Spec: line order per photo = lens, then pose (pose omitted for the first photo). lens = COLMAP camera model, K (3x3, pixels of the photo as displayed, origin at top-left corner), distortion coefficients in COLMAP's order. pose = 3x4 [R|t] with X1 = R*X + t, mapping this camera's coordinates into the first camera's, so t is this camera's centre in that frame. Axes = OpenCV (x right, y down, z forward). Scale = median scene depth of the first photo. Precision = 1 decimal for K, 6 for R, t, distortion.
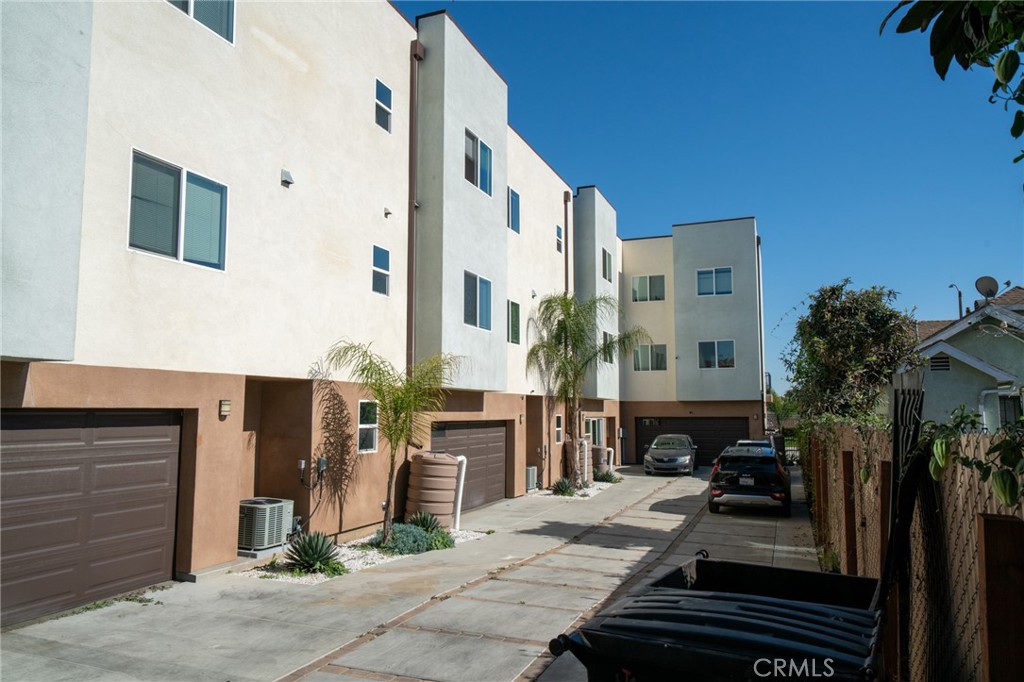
lens RADIAL K [[701.1, 0, 509.2], [0, 701.1, 341.1], [0, 0, 1]] dist [0.006656, 0.001346]
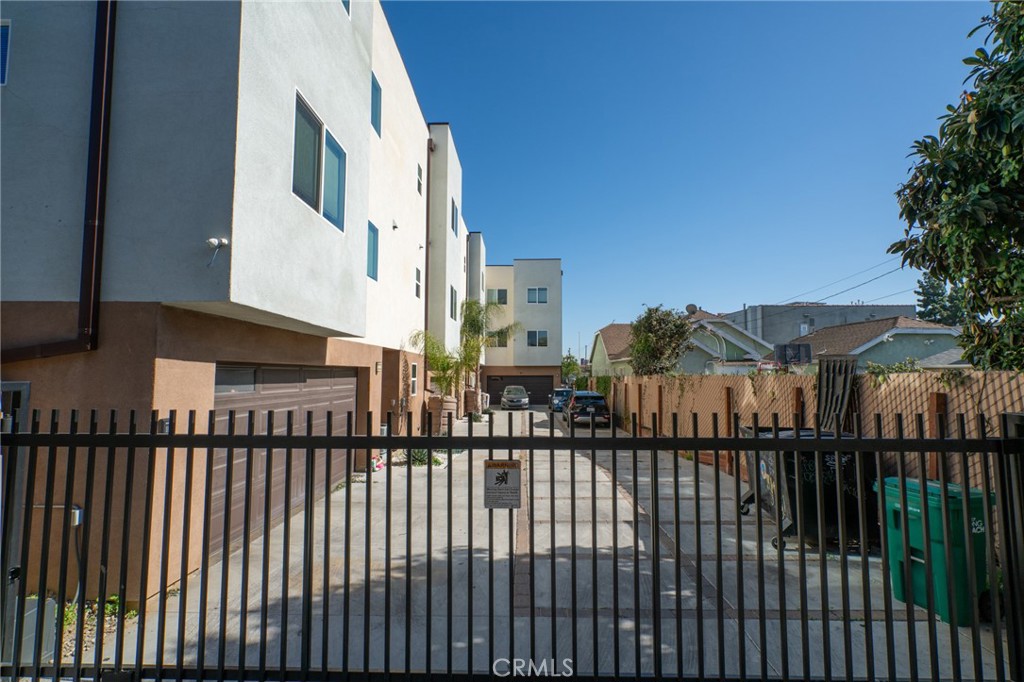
lens RADIAL K [[470.1, 0, 513.4], [0, 470.1, 340.8], [0, 0, 1]] dist [-0.002433, -0.000040]
pose [[0.936363, 0.025892, 0.350076, -0.324451], [-0.036574, 0.999044, 0.023936, -0.001722], [-0.349121, -0.035217, 0.936416, -0.083662]]
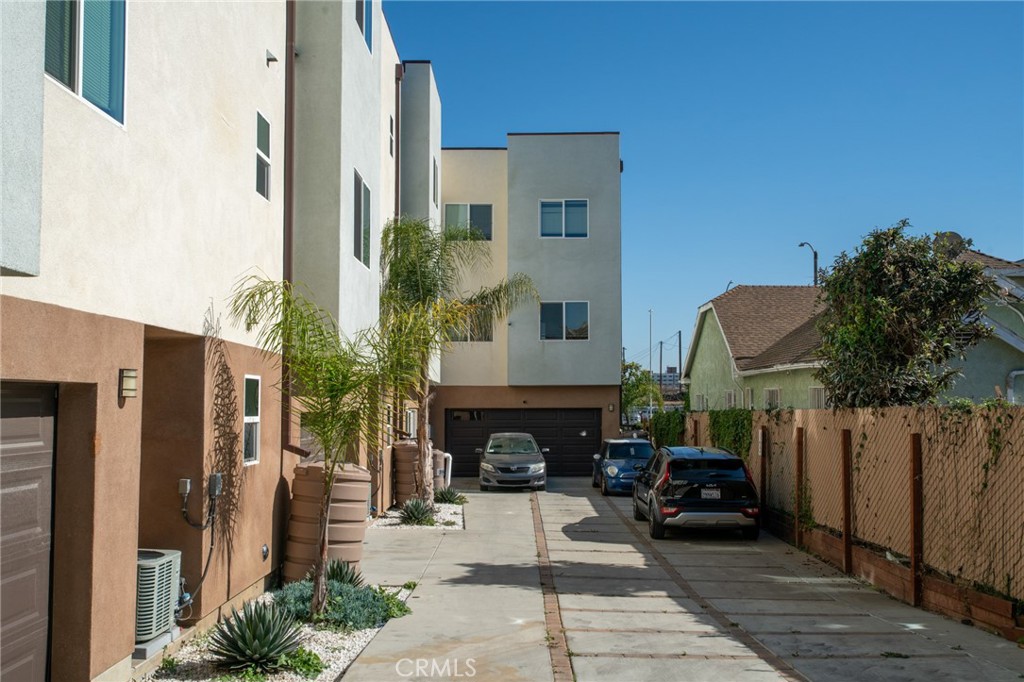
lens RADIAL K [[1016.6, 0, 510.1], [0, 1016.6, 340.9], [0, 0, 1]] dist [0.019717, 0.000000]
pose [[0.932031, 0.021625, 0.361734, -0.271973], [-0.035342, 0.998884, 0.031347, 0.018525], [-0.360652, -0.042001, 0.931754, 0.113791]]
